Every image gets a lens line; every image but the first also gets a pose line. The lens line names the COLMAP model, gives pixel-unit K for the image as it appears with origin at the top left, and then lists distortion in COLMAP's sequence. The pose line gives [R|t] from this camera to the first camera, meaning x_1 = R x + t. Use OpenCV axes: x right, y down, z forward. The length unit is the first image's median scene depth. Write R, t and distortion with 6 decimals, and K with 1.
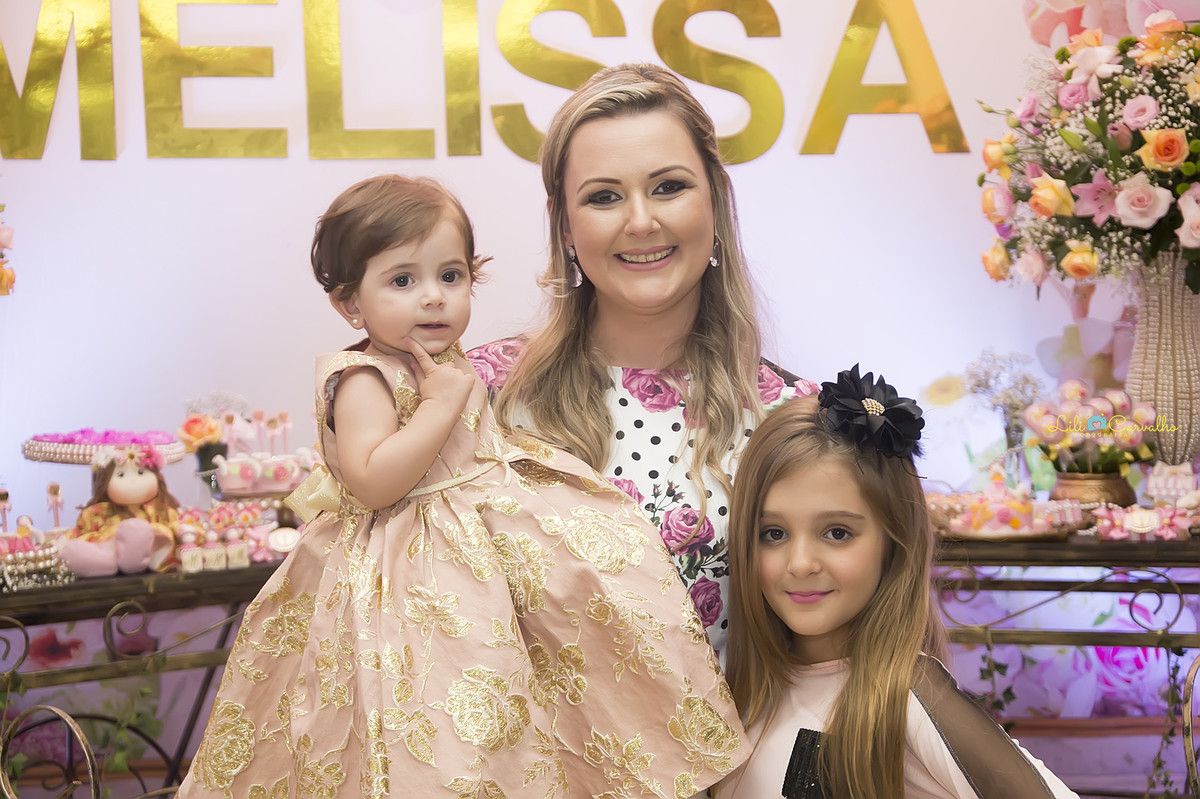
lens RADIAL K [[2520.6, 0, 600.0], [0, 2520.6, 399.5], [0, 0, 1]] dist [0.370973, -0.064189]
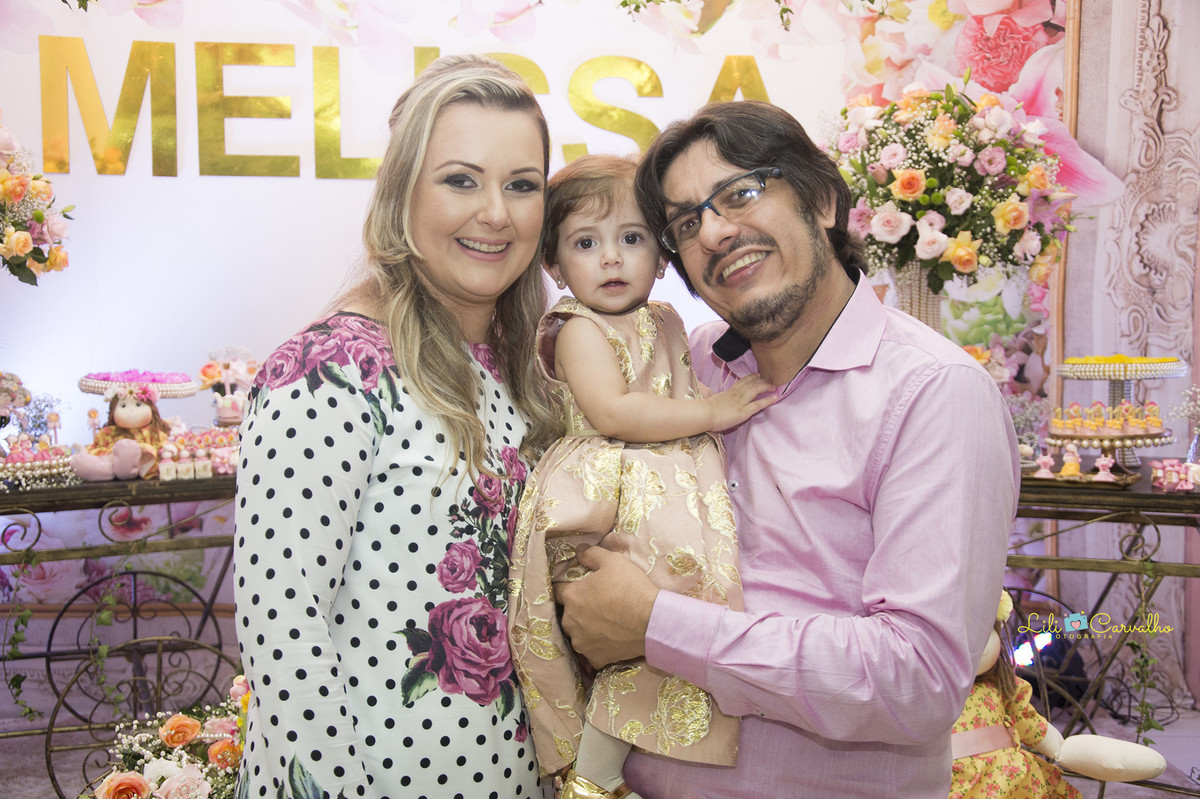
lens RADIAL K [[1597.9, 0, 600.0], [0, 1597.9, 399.5], [0, 0, 1]] dist [0.011486, -0.004319]
pose [[0.998421, 0.030618, -0.047090, 0.102309], [-0.029167, 0.999088, 0.031188, -0.007417], [0.048002, -0.029765, 0.998404, 0.165275]]
